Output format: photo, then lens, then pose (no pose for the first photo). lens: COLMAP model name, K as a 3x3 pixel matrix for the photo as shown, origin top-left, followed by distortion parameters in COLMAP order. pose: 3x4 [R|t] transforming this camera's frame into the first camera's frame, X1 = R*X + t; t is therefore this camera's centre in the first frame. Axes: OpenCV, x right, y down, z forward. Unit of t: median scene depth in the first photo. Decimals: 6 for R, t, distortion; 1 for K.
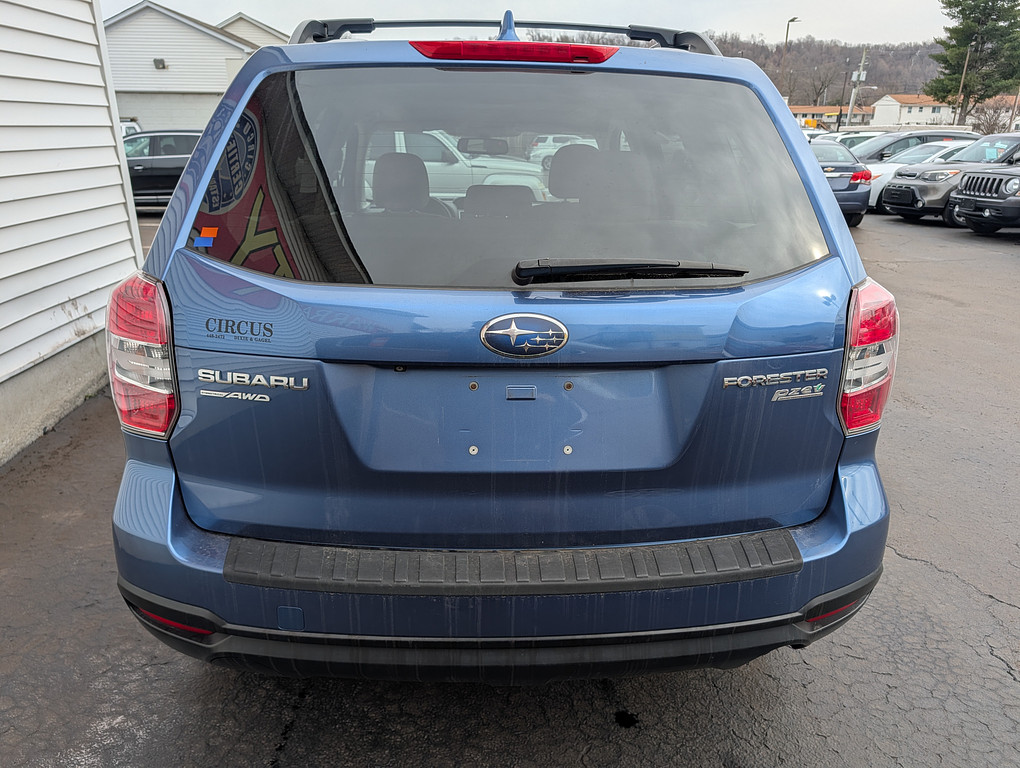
lens RADIAL K [[714.7, 0, 501.2], [0, 714.7, 389.4], [0, 0, 1]] dist [-0.005715, -0.003330]
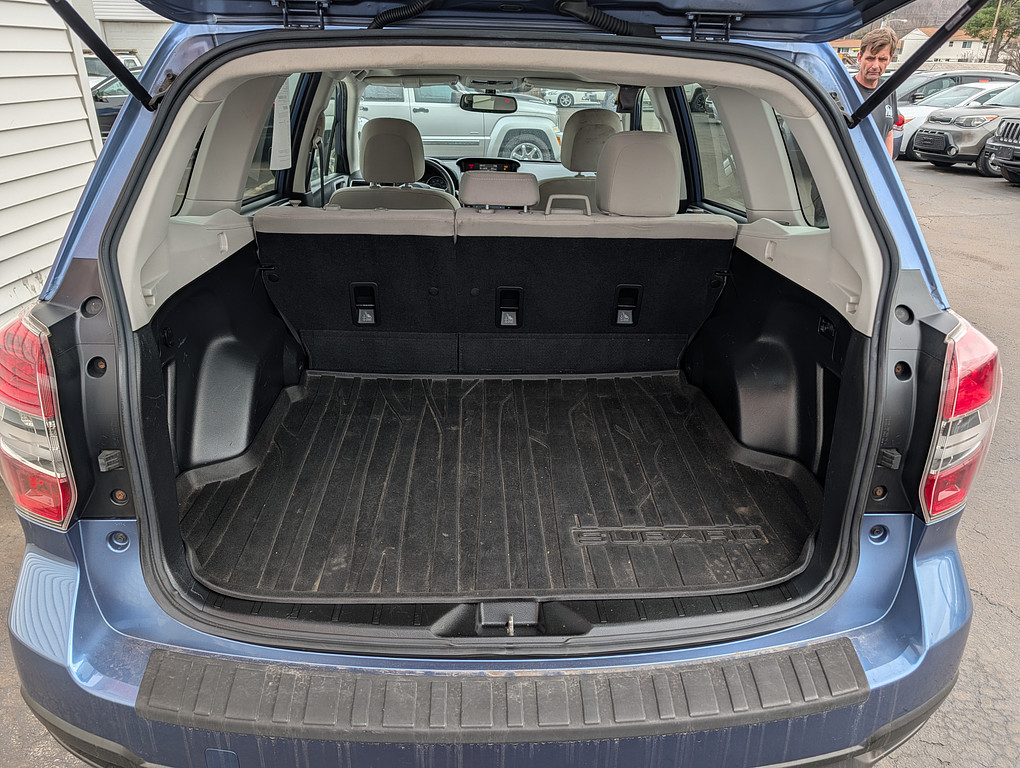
lens RADIAL K [[716.0, 0, 510.0], [0, 716.0, 384.0], [0, 0, 1]] dist [-0.005937, -0.003245]
pose [[0.999956, 0.008111, -0.004769, 0.002615], [-0.007738, 0.997266, 0.073484, -0.016799], [0.005352, -0.073443, 0.997285, 0.025464]]
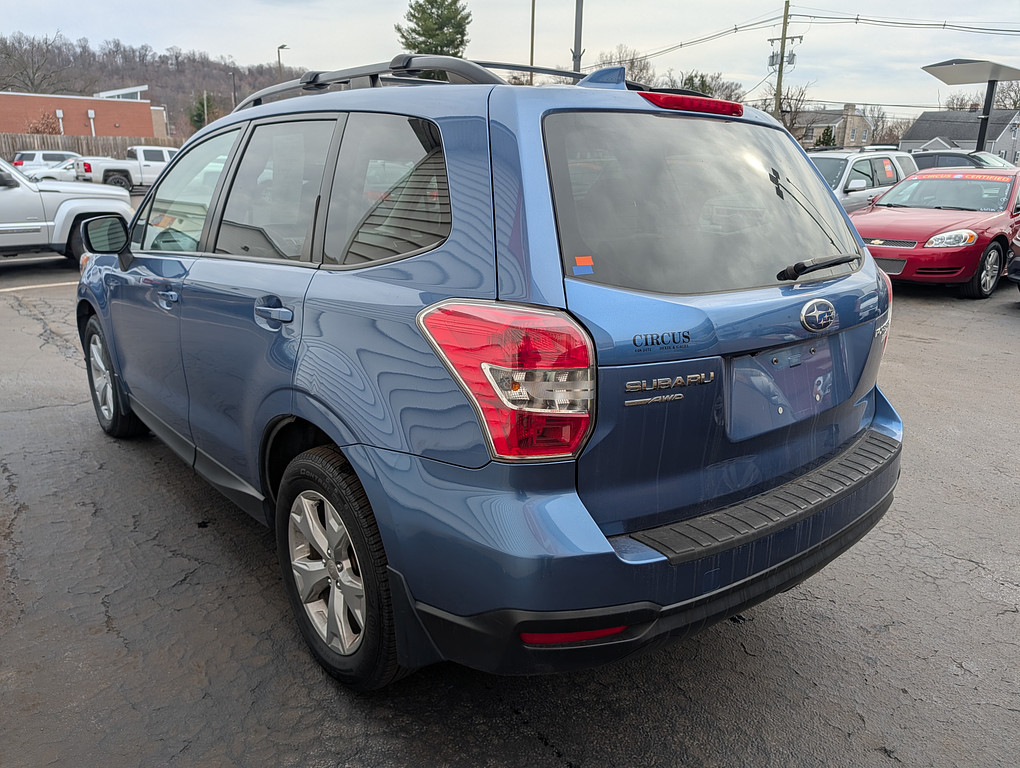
lens RADIAL K [[741.5, 0, 503.8], [0, 741.5, 386.7], [0, 0, 1]] dist [0.009224, -0.007345]
pose [[0.804439, -0.173951, 0.567995, -0.127199], [0.193890, 0.980686, 0.025737, -0.009143], [-0.561502, 0.089424, 0.822629, 0.015358]]
